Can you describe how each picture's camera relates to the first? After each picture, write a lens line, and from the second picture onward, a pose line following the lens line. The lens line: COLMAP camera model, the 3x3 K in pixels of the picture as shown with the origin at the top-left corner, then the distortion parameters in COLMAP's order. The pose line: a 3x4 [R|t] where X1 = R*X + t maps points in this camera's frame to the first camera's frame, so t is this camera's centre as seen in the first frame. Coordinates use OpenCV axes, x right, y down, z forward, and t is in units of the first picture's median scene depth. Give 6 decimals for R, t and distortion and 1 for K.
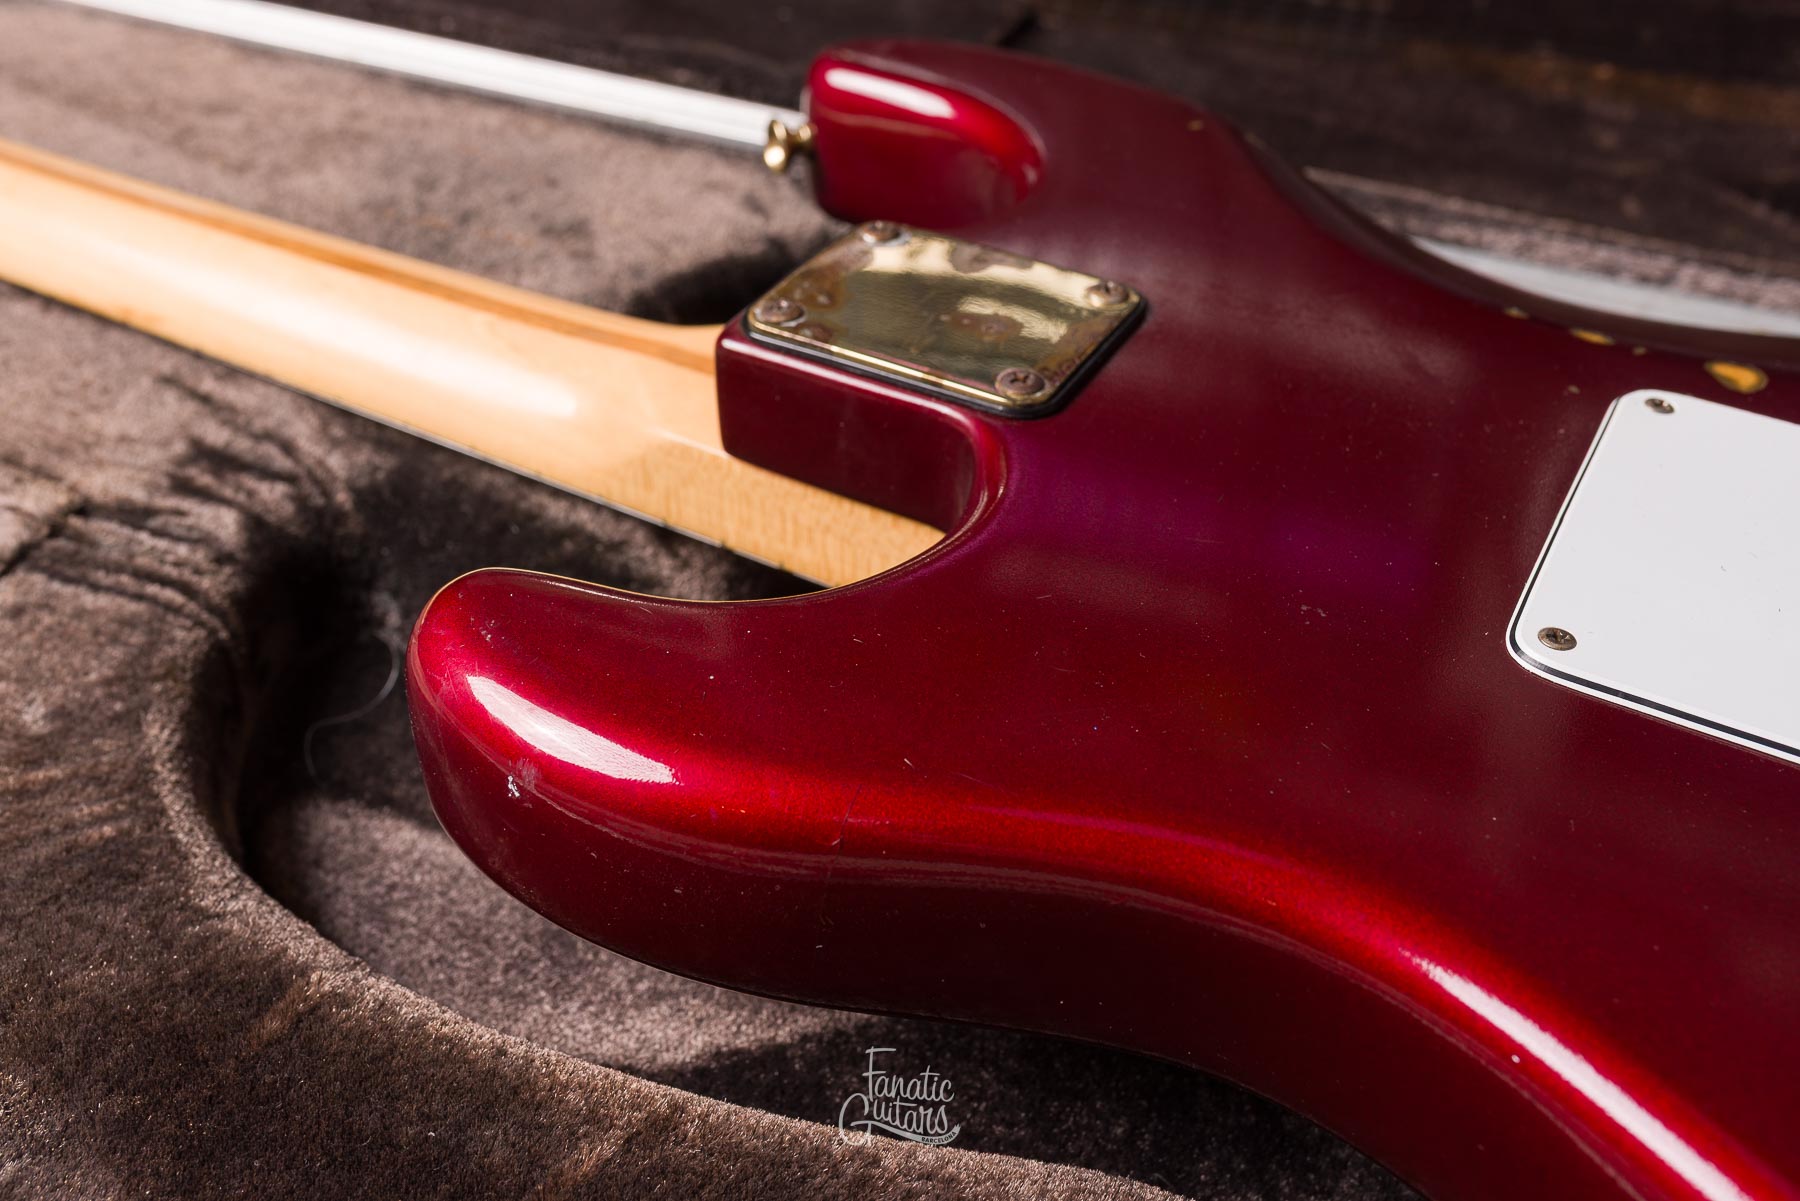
lens RADIAL K [[1817.3, 0, 900.0], [0, 1817.3, 600.5], [0, 0, 1]] dist [0.001029, -0.000343]
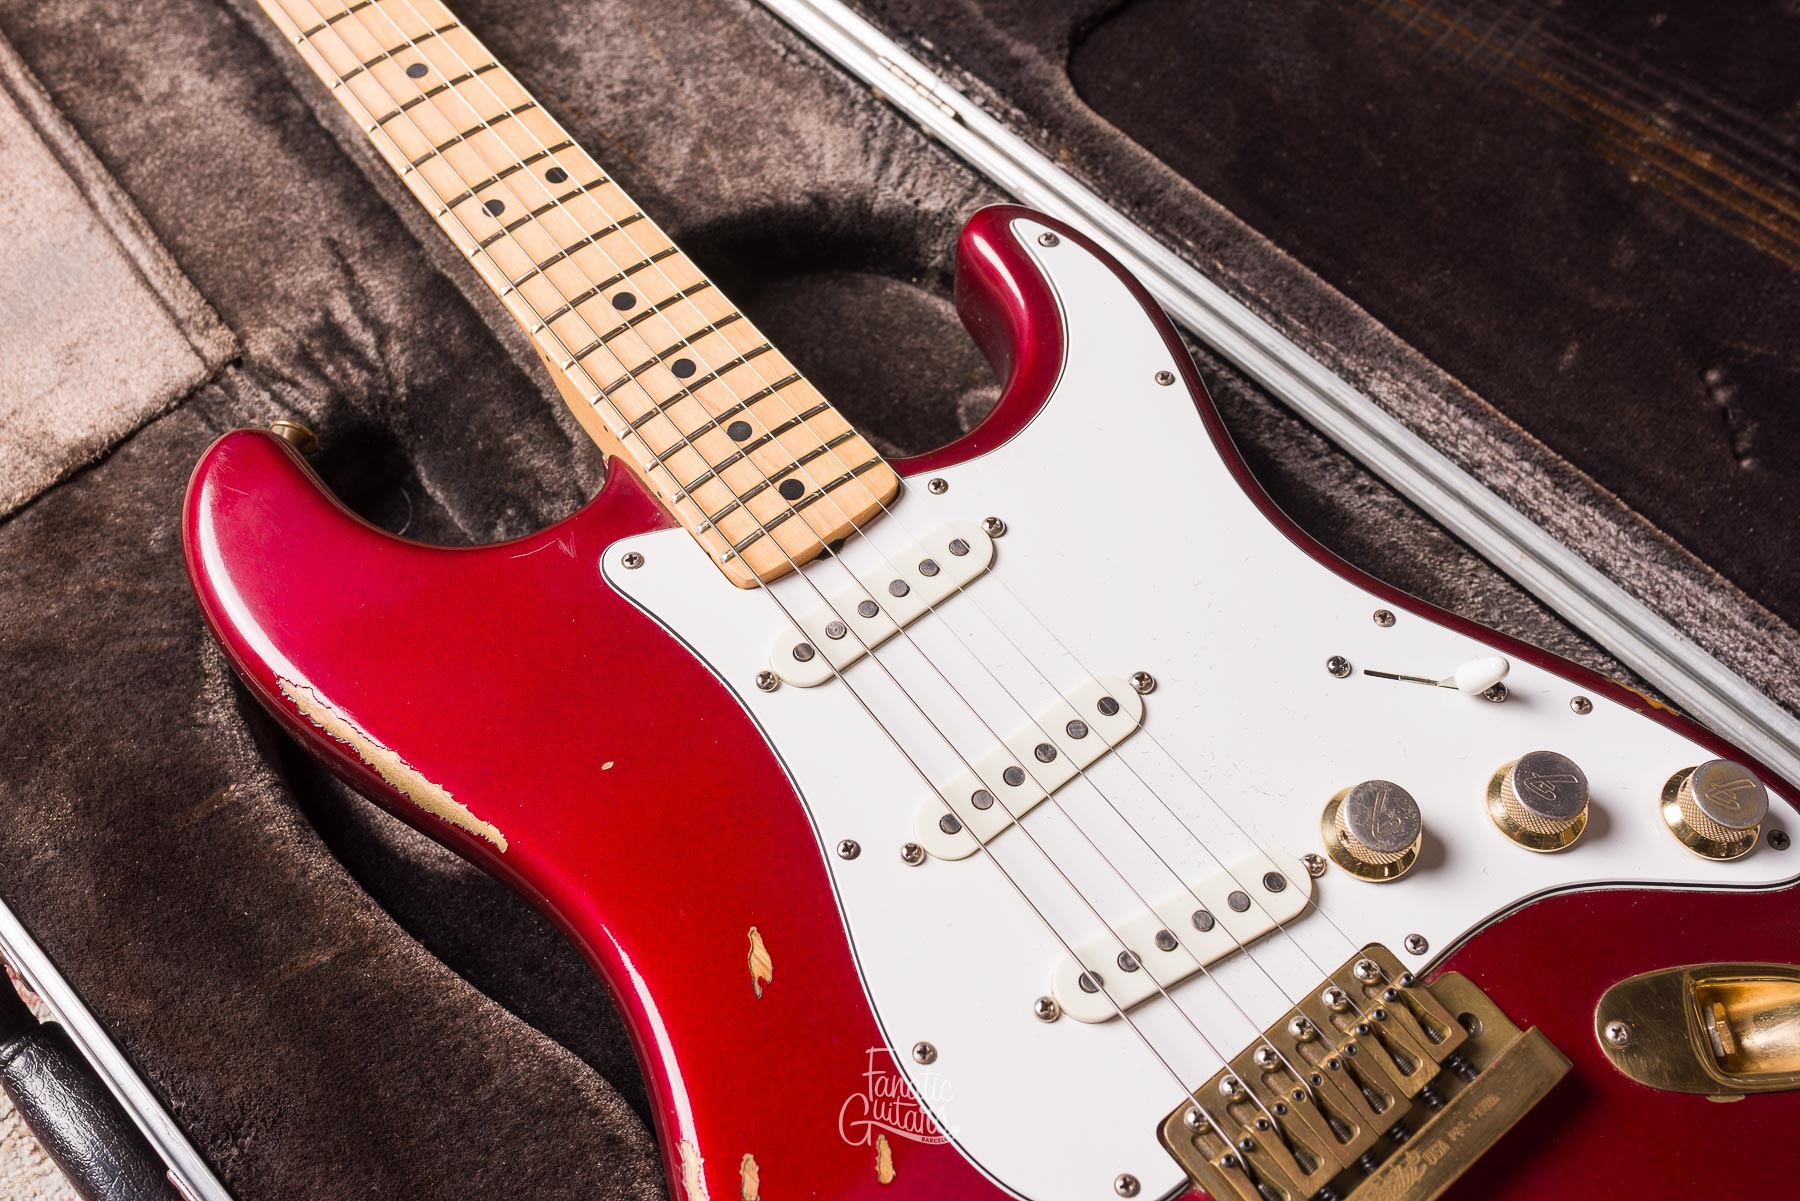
lens RADIAL K [[1757.3, 0, 900.0], [0, 1757.3, 600.5], [0, 0, 1]] dist [-0.001274, 0.005066]
pose [[0.918170, 0.339383, -0.204408, 0.493528], [-0.234798, 0.881703, 0.409232, -0.707731], [0.319113, -0.327750, 0.889239, -0.218930]]
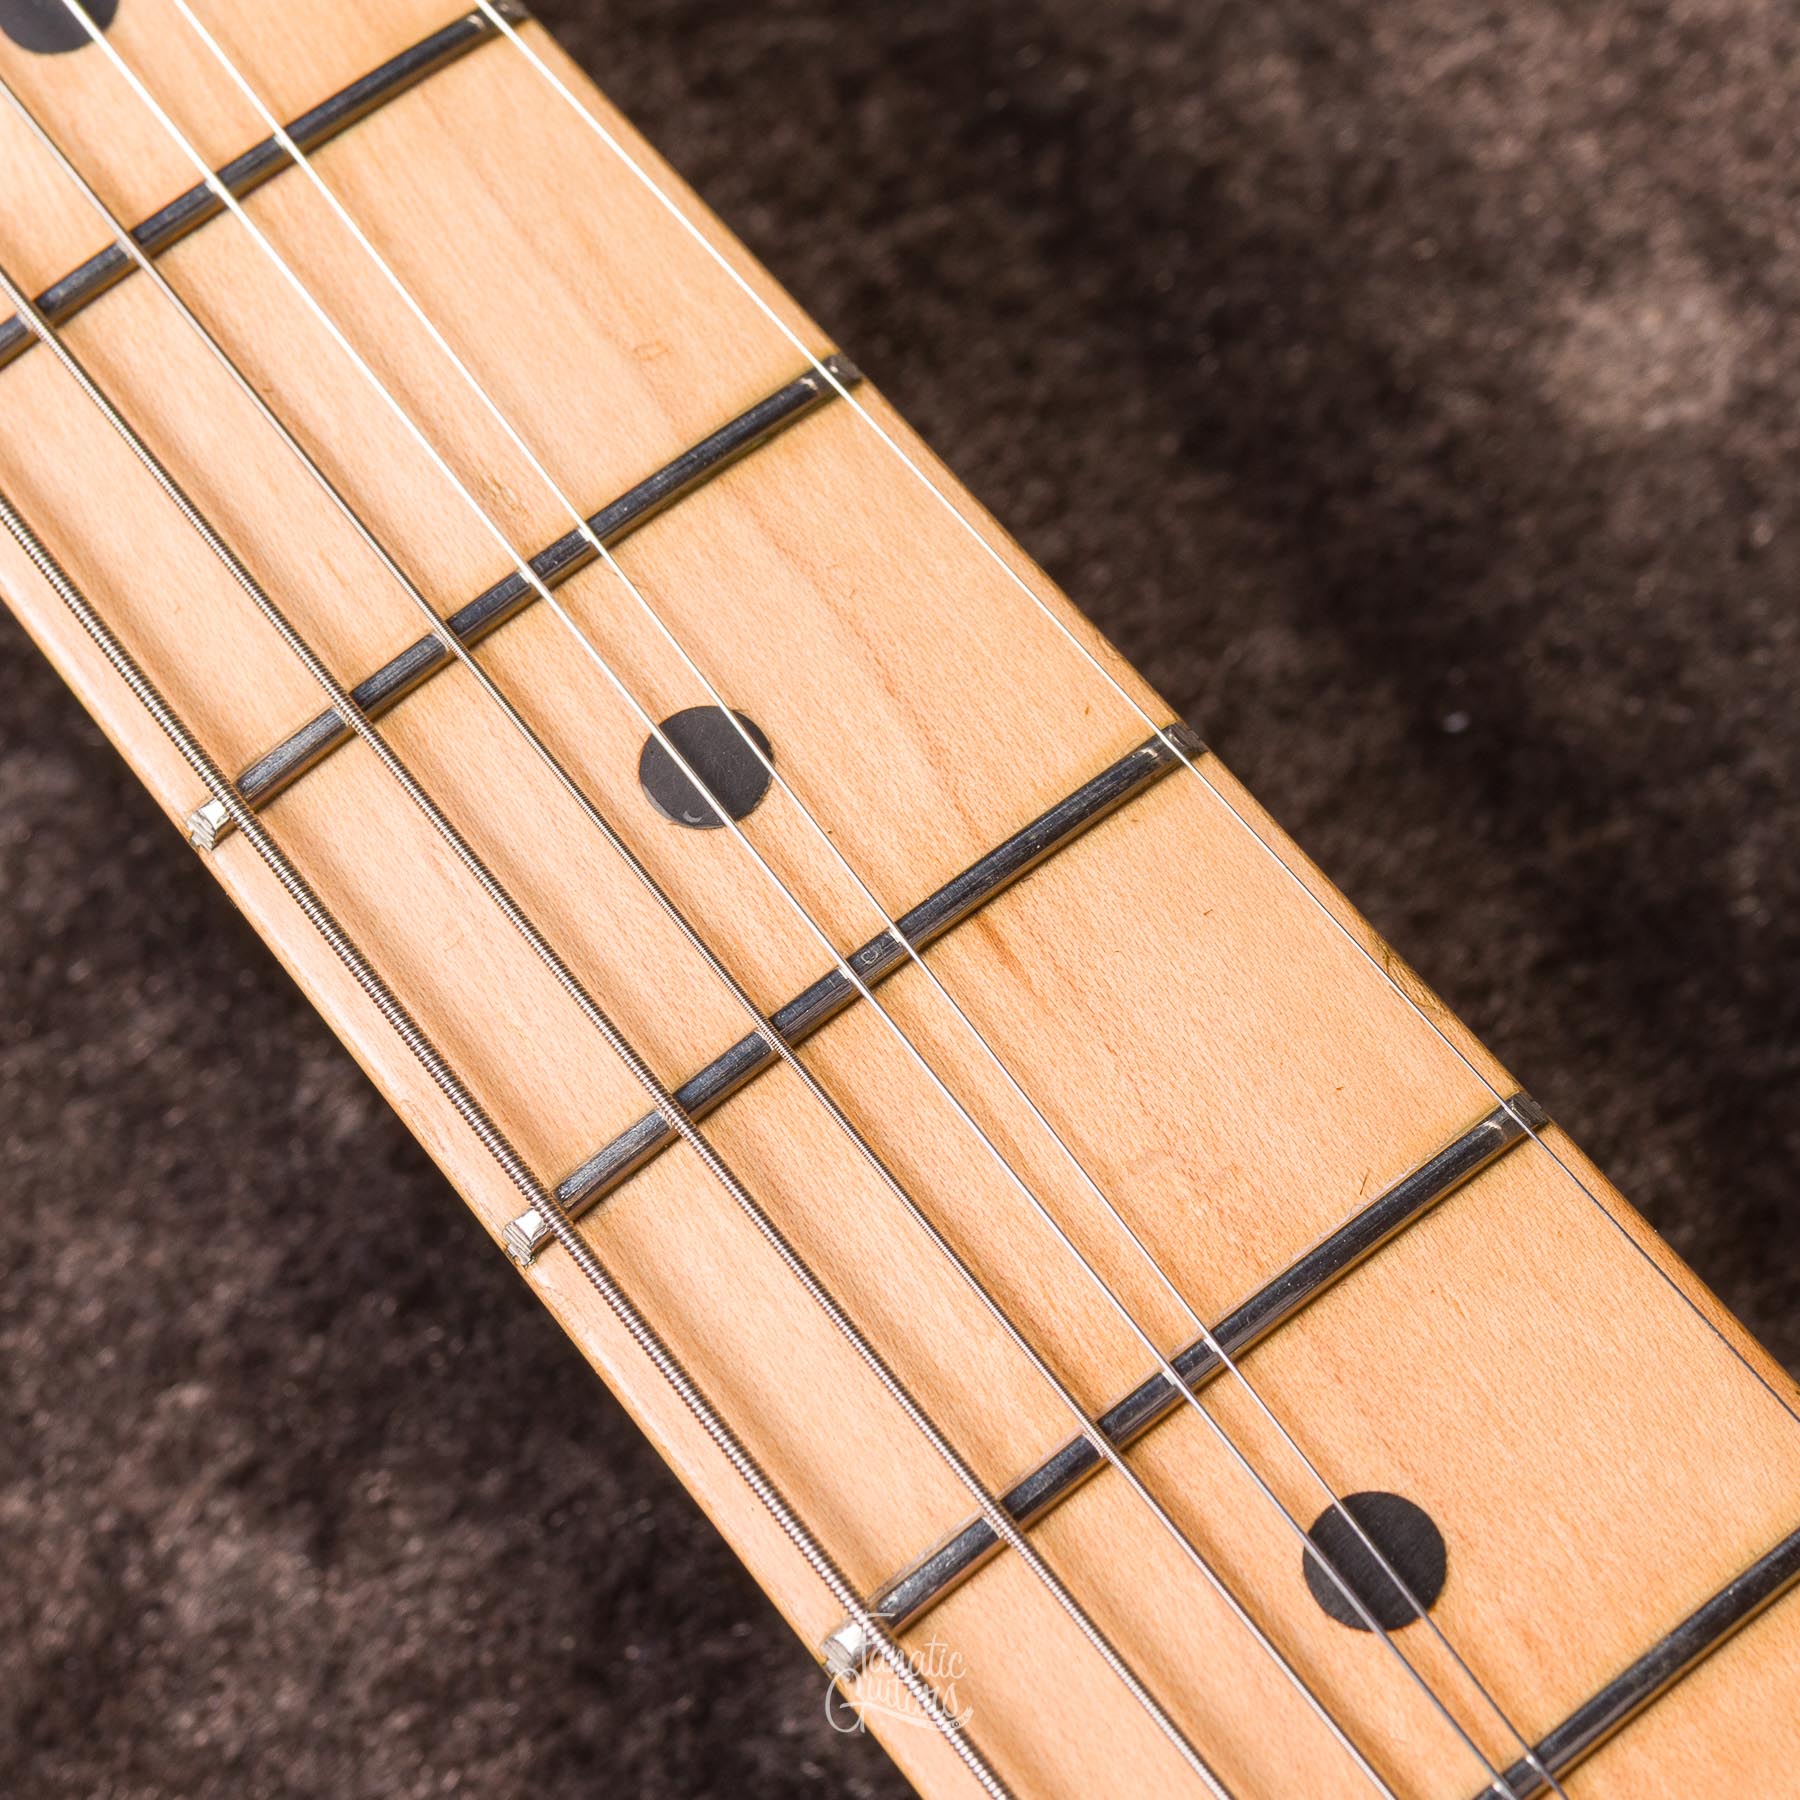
lens RADIAL K [[3989.5, 0, 902.1], [0, 3989.5, 1172.0], [0, 0, 1]] dist [0.029649, -0.364537]
pose [[0.912926, 0.343669, -0.220129, -0.523209], [-0.165401, 0.804639, 0.570262, -0.763991], [0.373106, -0.484198, 0.791419, 0.886185]]
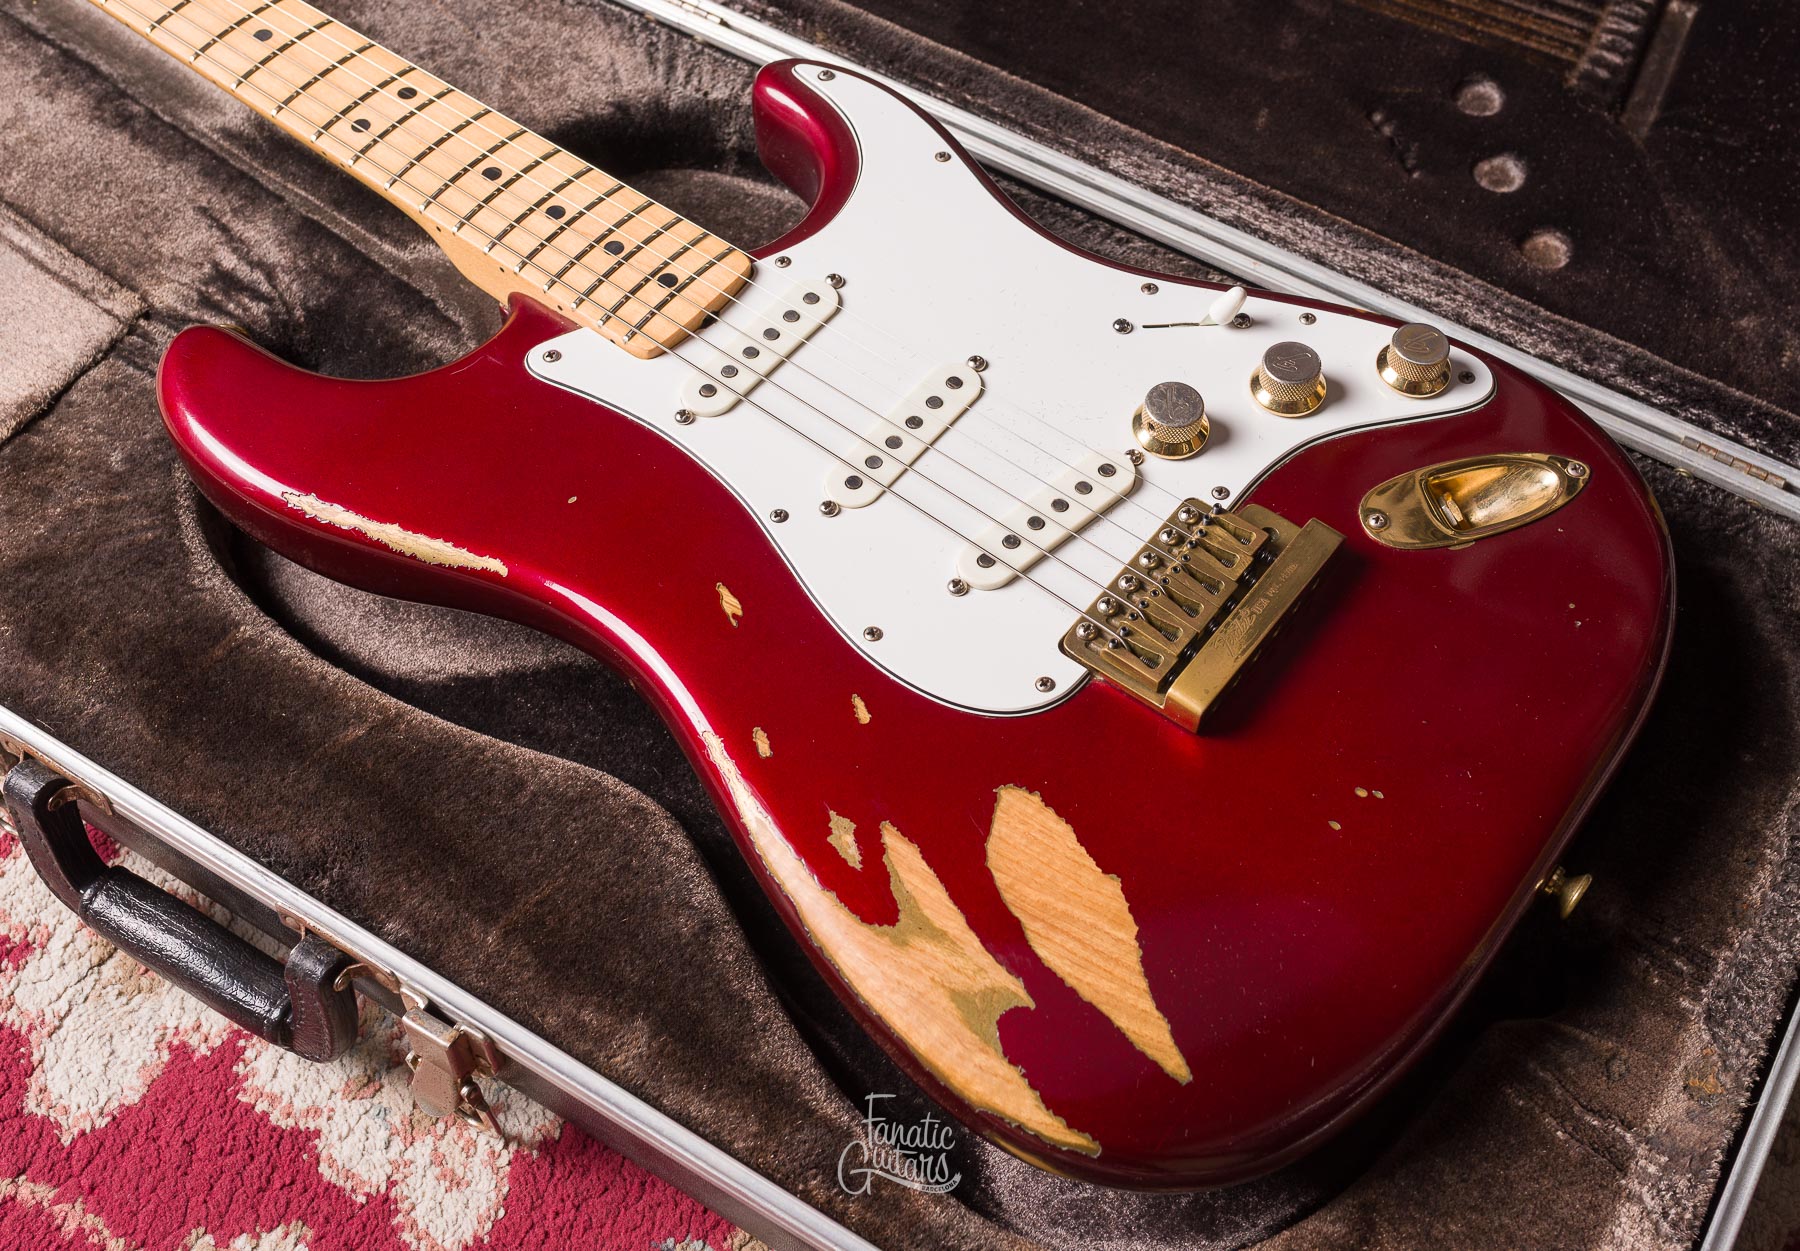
lens RADIAL K [[2004.8, 0, 983.7], [0, 2004.8, 658.5], [0, 0, 1]] dist [-0.002396, 0.003481]
pose [[0.988724, 0.123835, -0.084201, 0.618757], [-0.089941, 0.940639, 0.327274, -0.509820], [0.119731, -0.316011, 0.941170, -0.918812]]
